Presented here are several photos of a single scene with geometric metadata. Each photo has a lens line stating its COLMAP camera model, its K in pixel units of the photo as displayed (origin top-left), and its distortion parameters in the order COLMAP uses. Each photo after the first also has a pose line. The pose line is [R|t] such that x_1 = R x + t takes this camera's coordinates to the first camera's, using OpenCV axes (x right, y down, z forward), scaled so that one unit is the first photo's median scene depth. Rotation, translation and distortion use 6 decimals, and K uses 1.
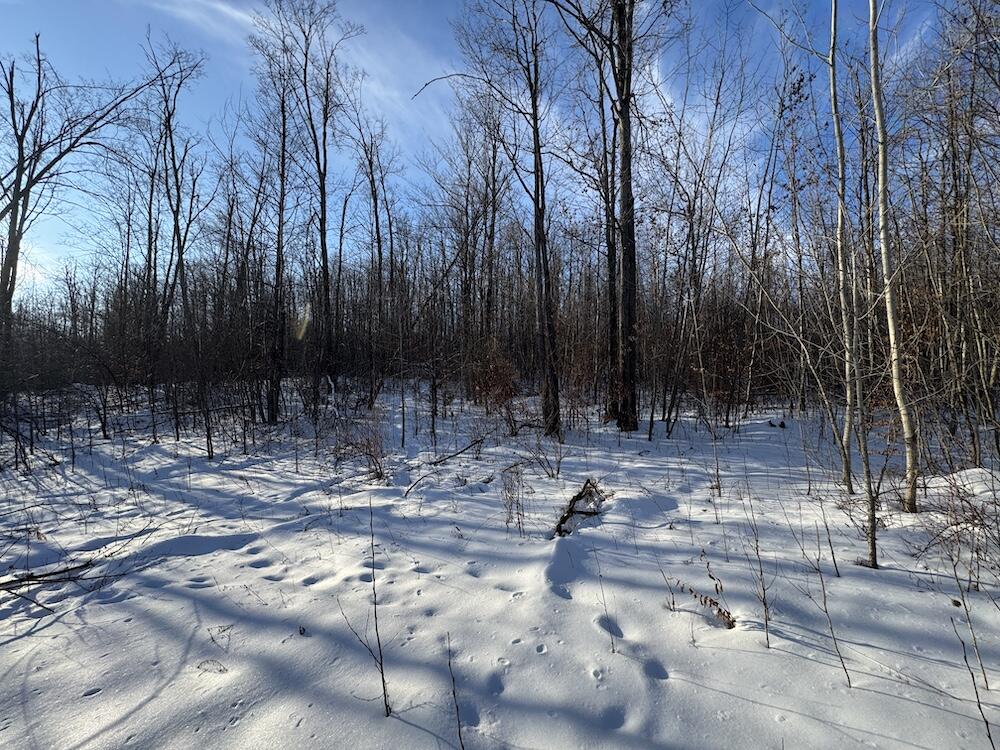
lens RADIAL K [[397.6, 0, 501.2], [0, 397.6, 375.9], [0, 0, 1]] dist [0.000047, 0.000005]
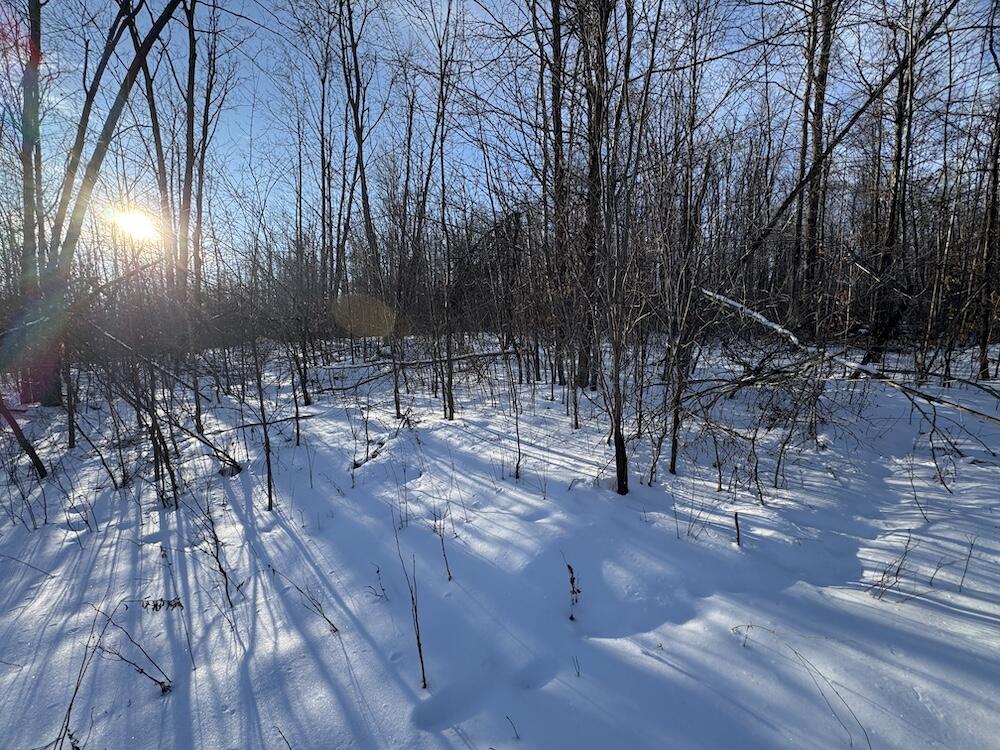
lens RADIAL K [[397.6, 0, 501.2], [0, 397.6, 375.9], [0, 0, 1]] dist [0.000047, 0.000005]
pose [[0.962431, 0.006546, -0.271448, -1.021954], [0.011890, 0.997734, 0.066216, 0.142572], [0.271267, -0.066956, 0.960173, 0.945121]]
